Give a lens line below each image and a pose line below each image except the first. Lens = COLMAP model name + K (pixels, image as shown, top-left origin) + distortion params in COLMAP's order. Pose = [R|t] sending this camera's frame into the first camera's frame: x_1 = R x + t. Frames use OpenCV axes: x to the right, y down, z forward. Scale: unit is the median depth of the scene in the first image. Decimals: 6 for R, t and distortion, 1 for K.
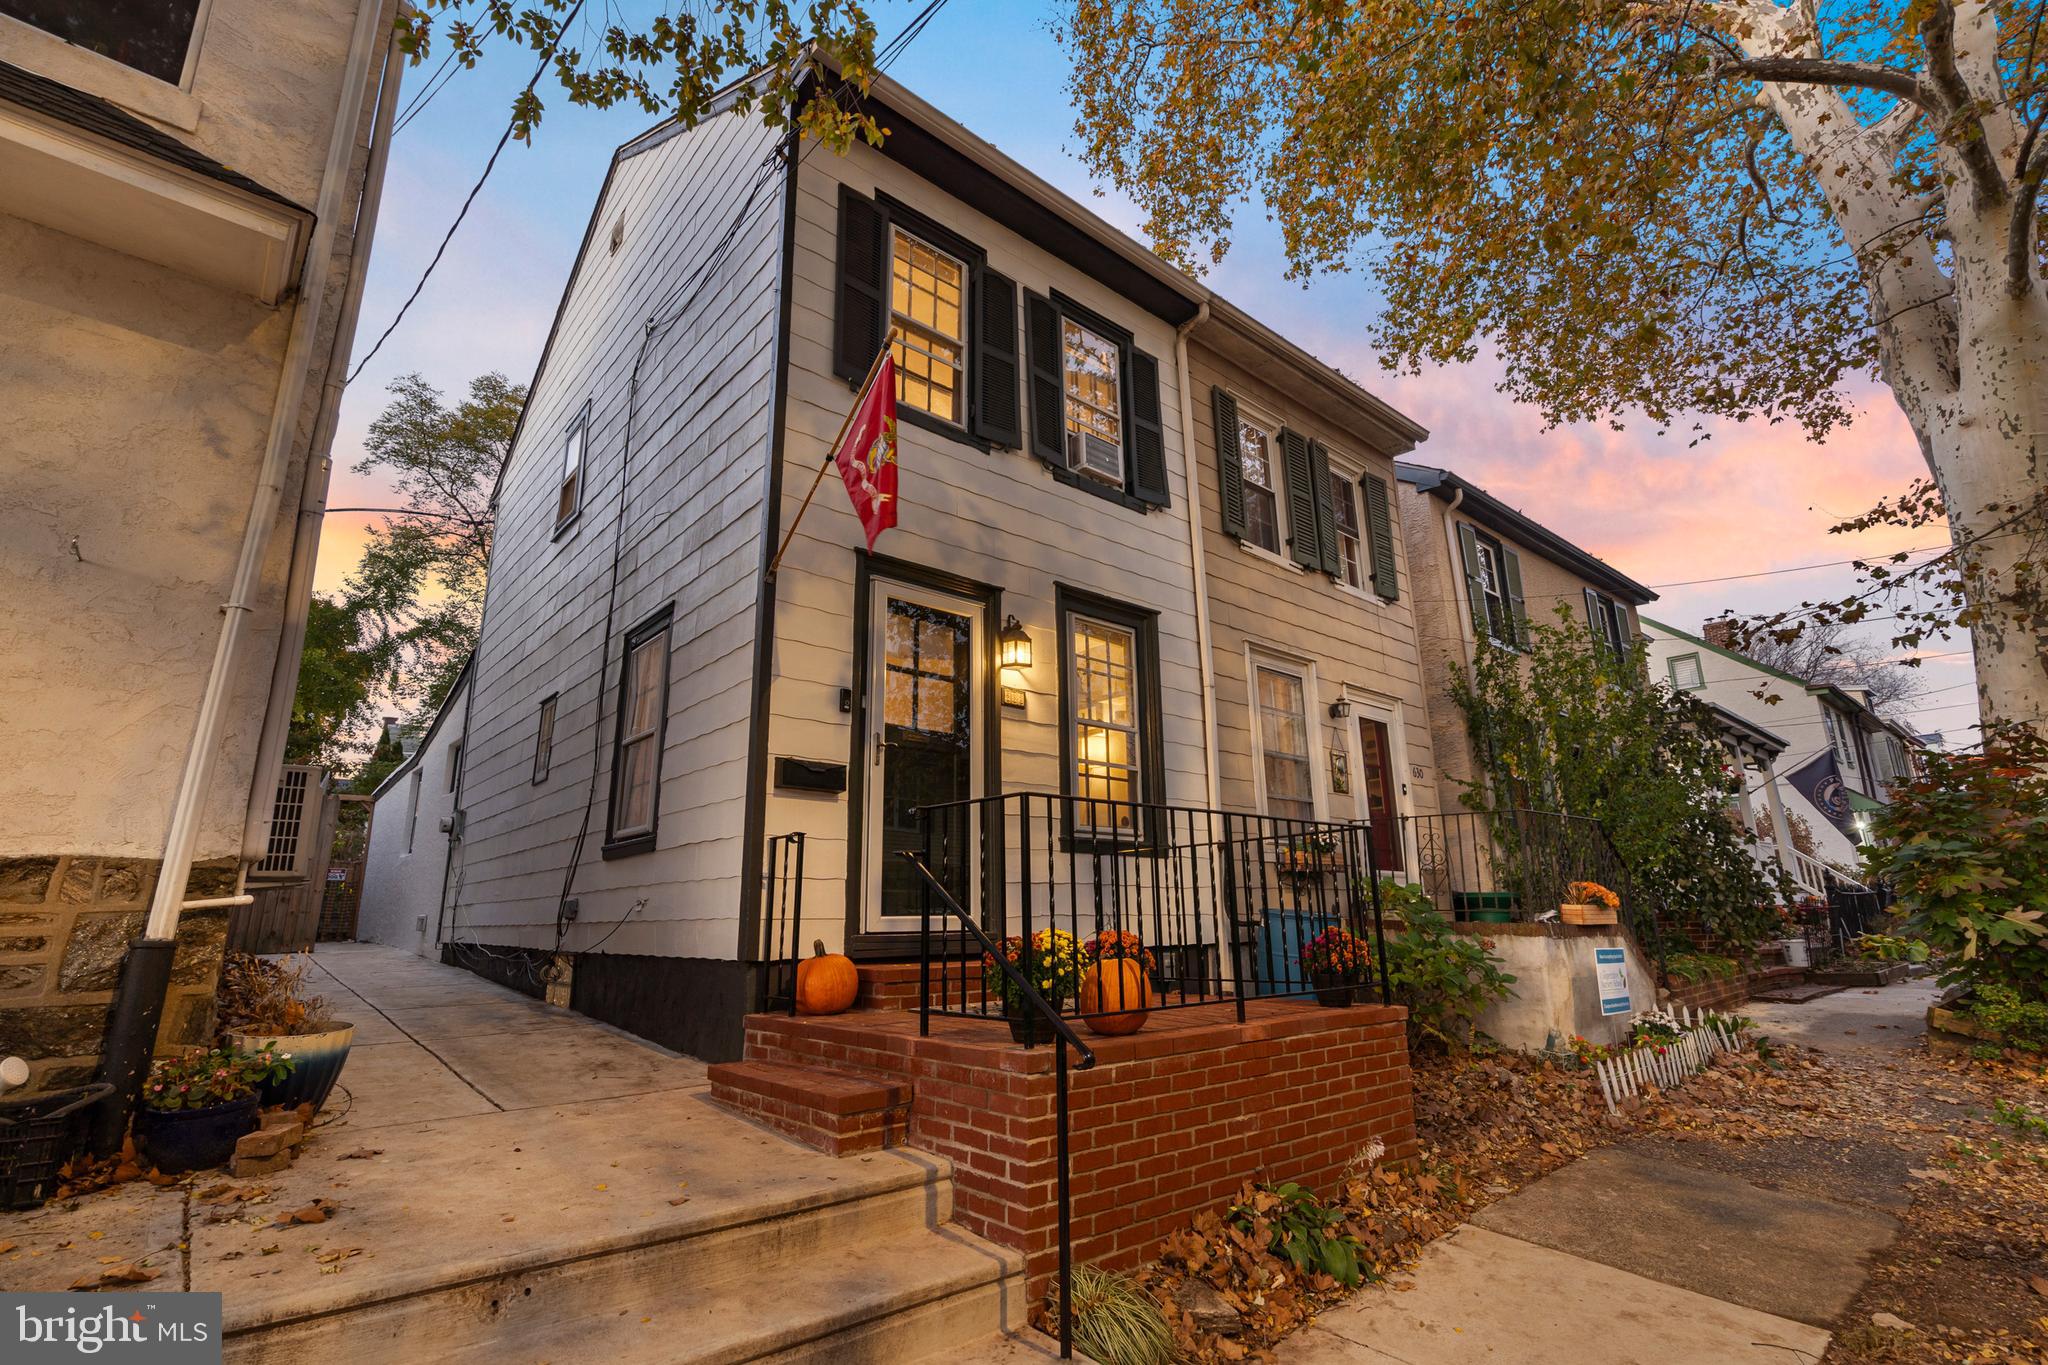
lens RADIAL K [[941.7, 0, 1024.0], [0, 941.7, 682.5], [0, 0, 1]] dist [0.000186, 0.000445]
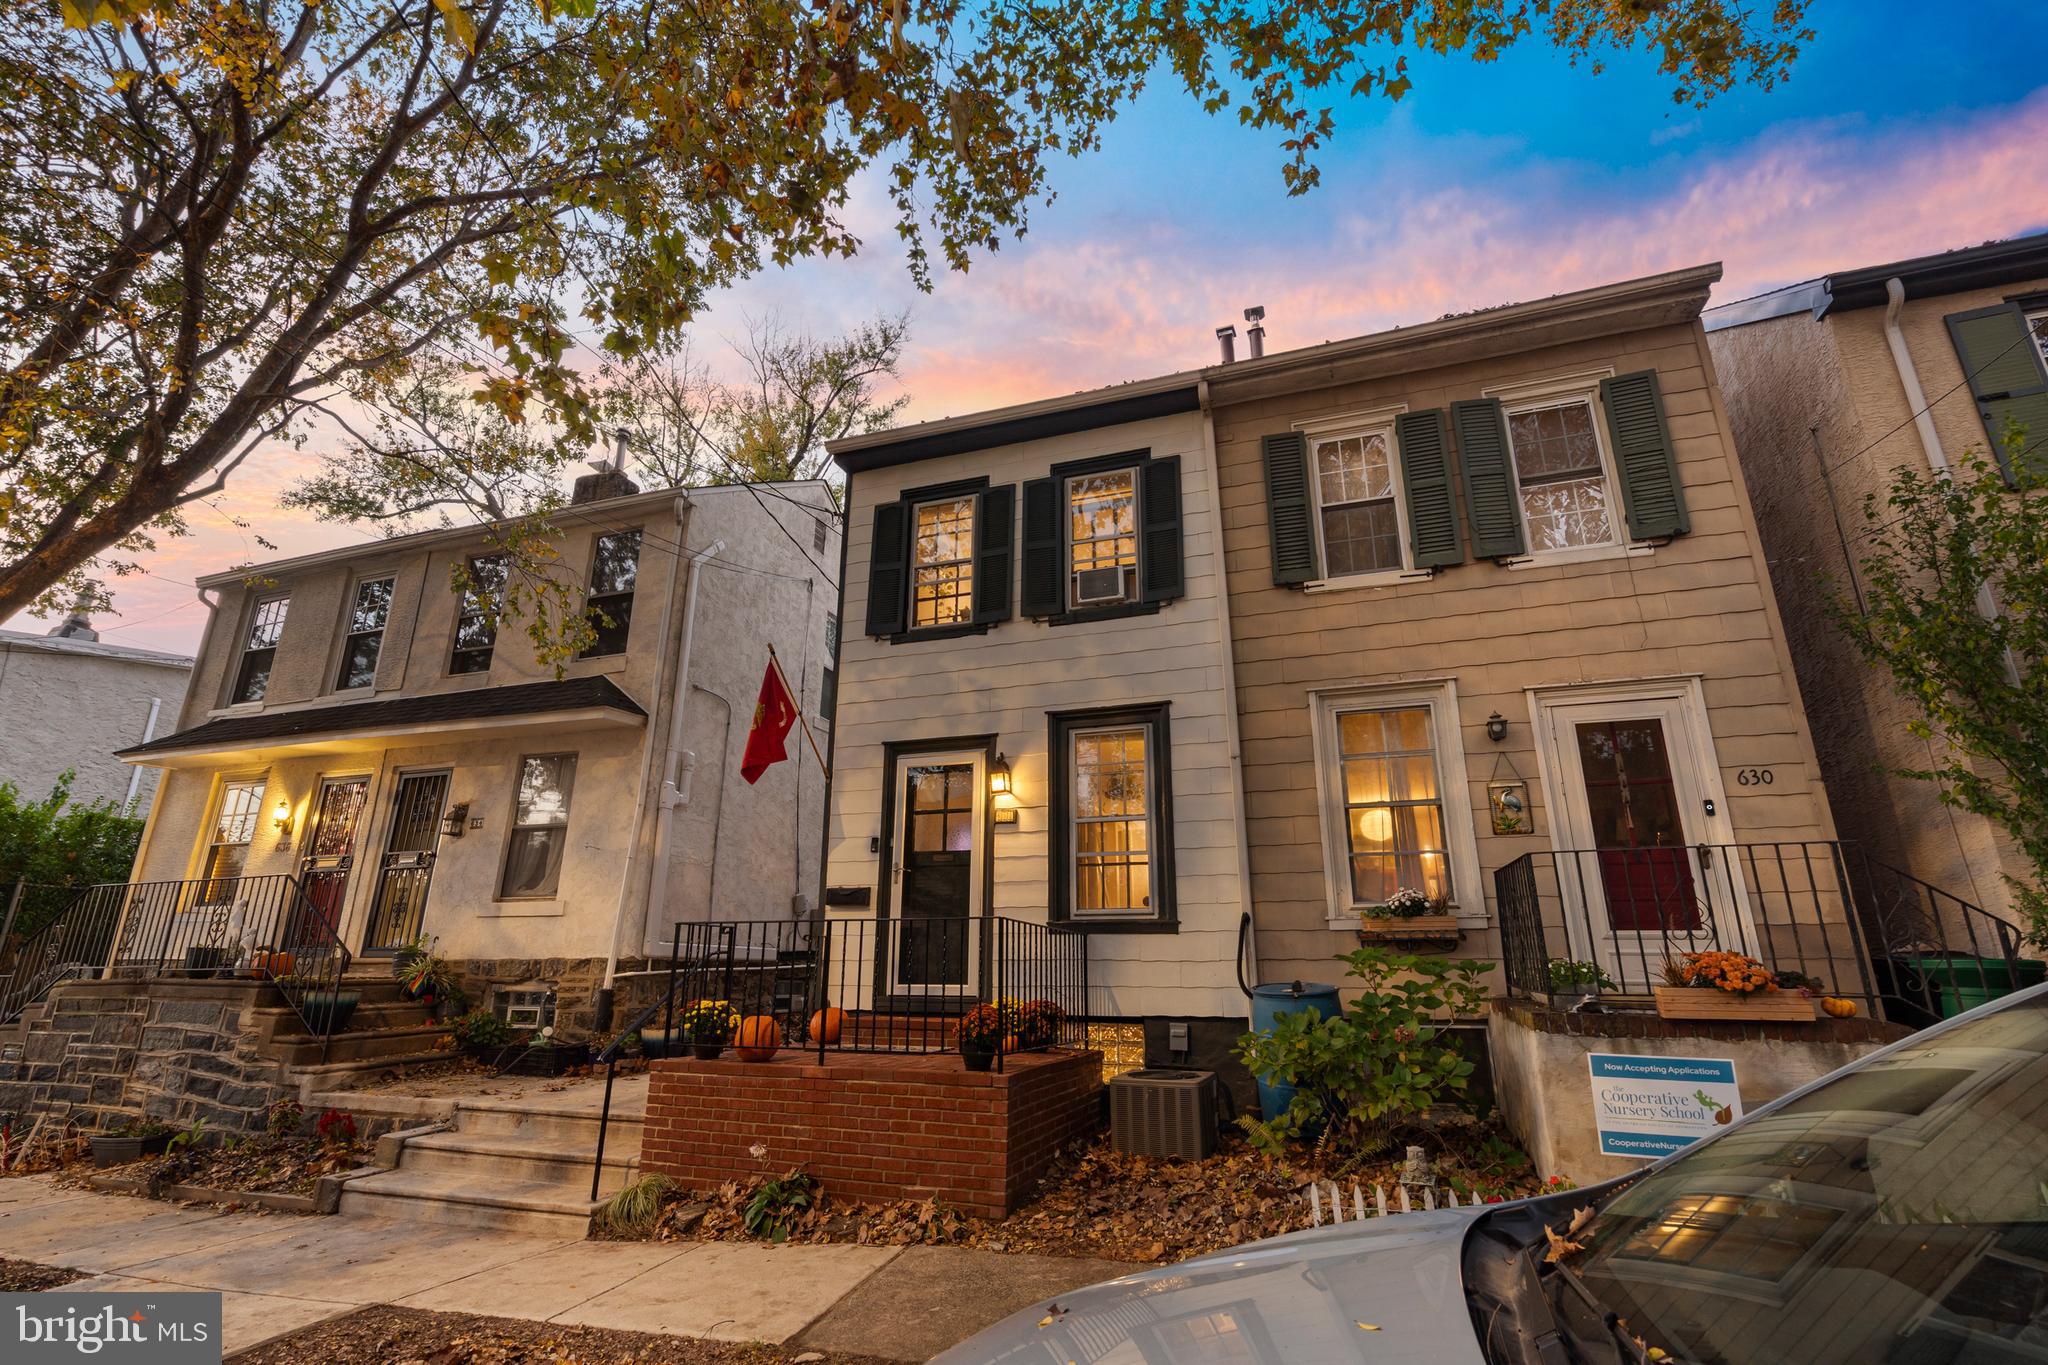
lens RADIAL K [[942.1, 0, 1024.0], [0, 942.1, 682.5], [0, 0, 1]] dist [0.000831, 0.000000]
pose [[0.501586, -0.242314, -0.830479, 1.126548], [0.202231, 0.966216, -0.159777, 0.050990], [0.841139, -0.087807, 0.533644, 0.337019]]
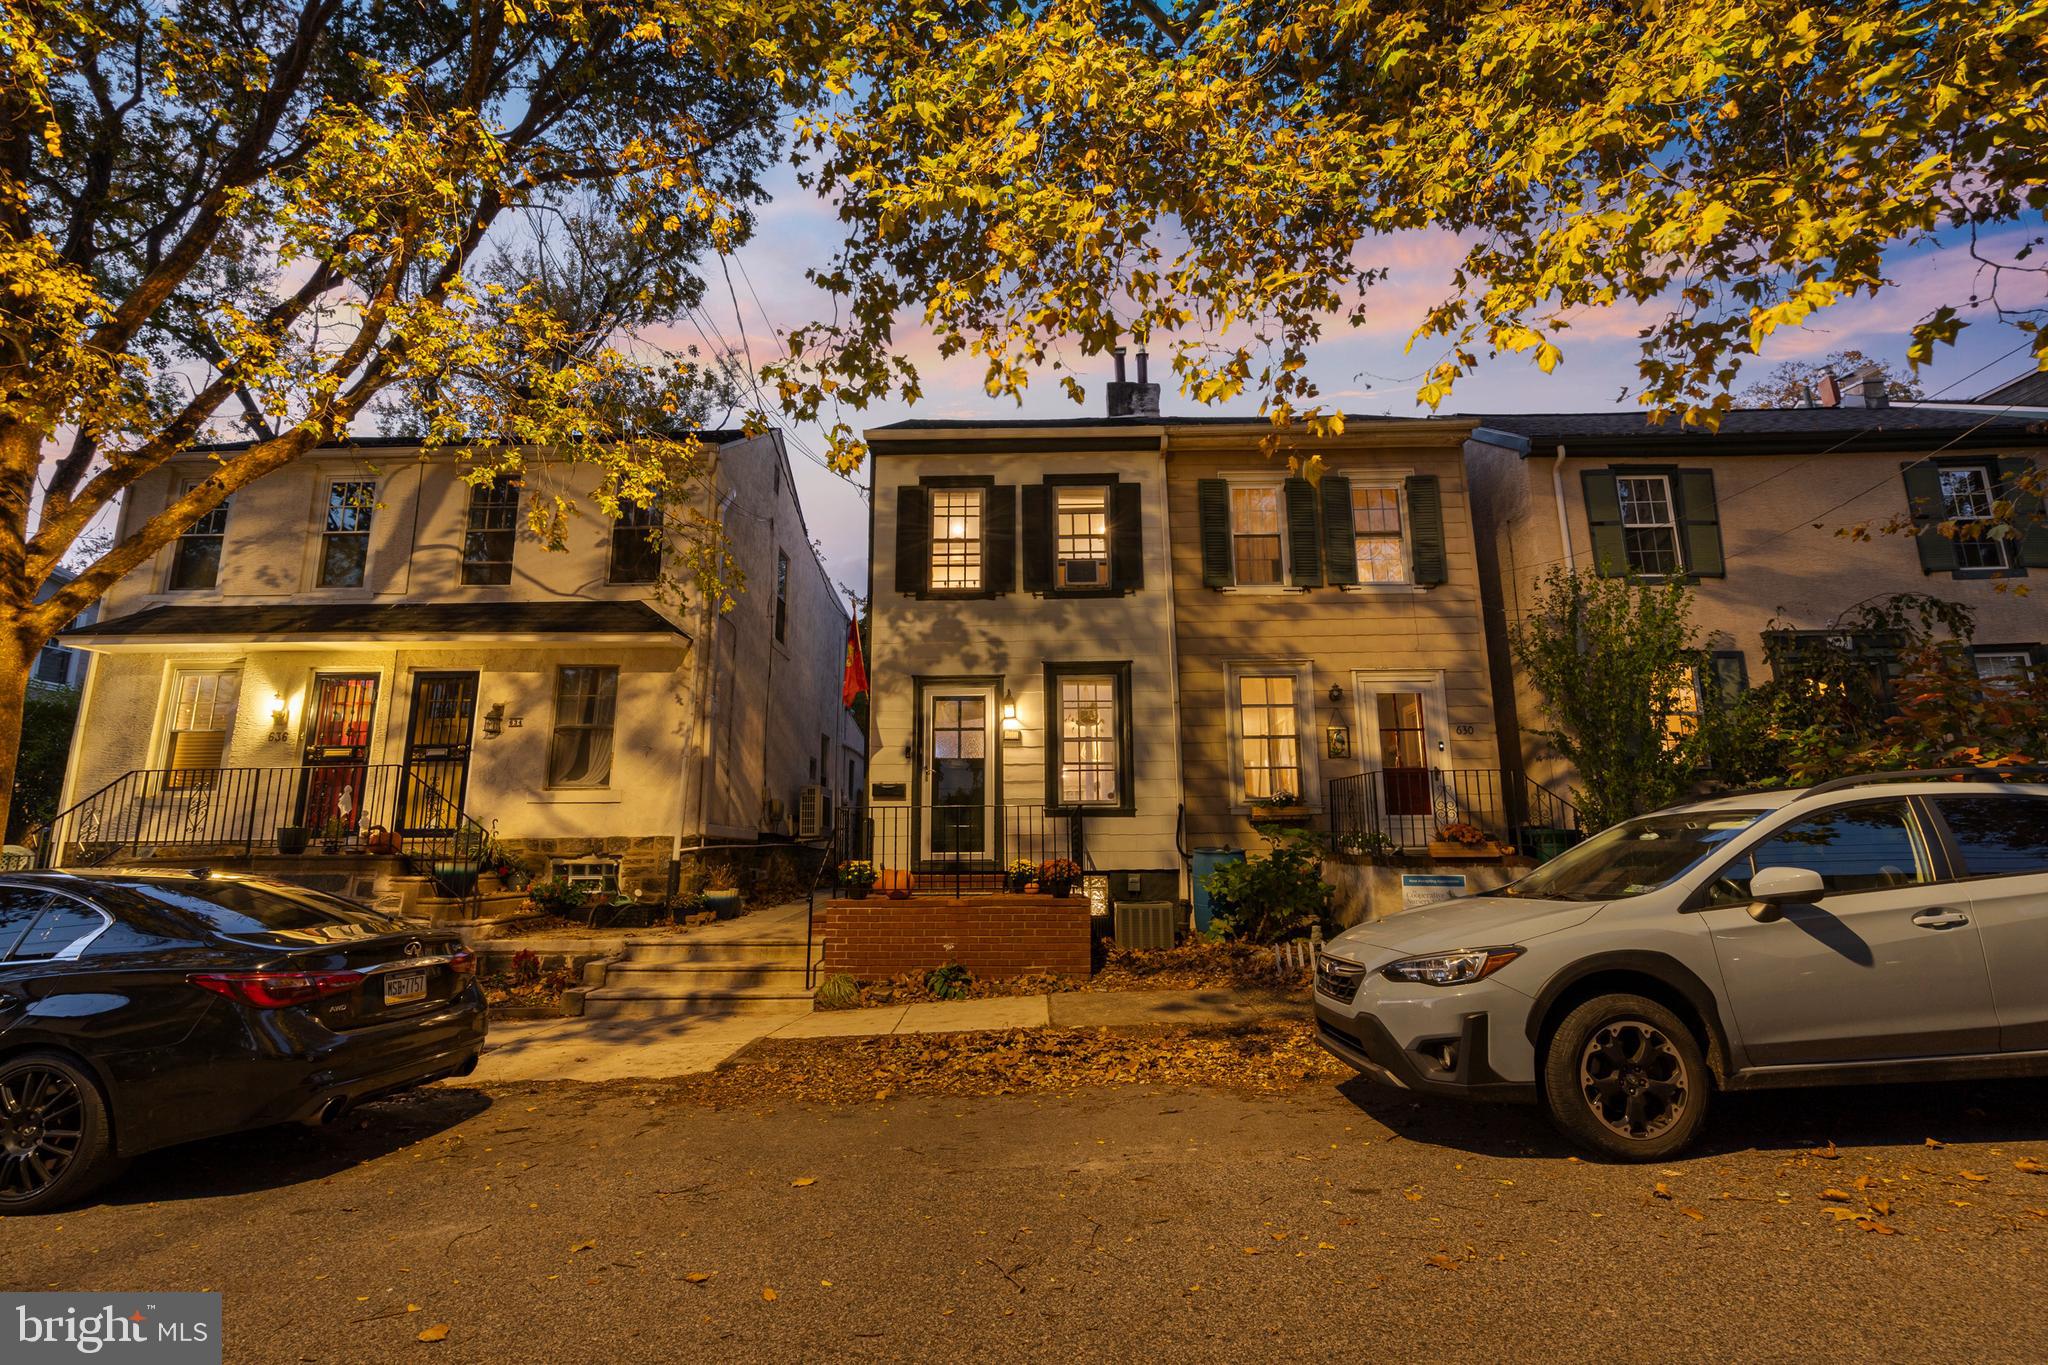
lens RADIAL K [[941.7, 0, 1024.0], [0, 941.7, 682.5], [0, 0, 1]] dist [0.000186, 0.000445]
pose [[0.746334, -0.121166, -0.654450, 1.209924], [0.162708, 0.986670, 0.002877, -0.085485], [0.645377, -0.108631, 0.756100, -0.356395]]
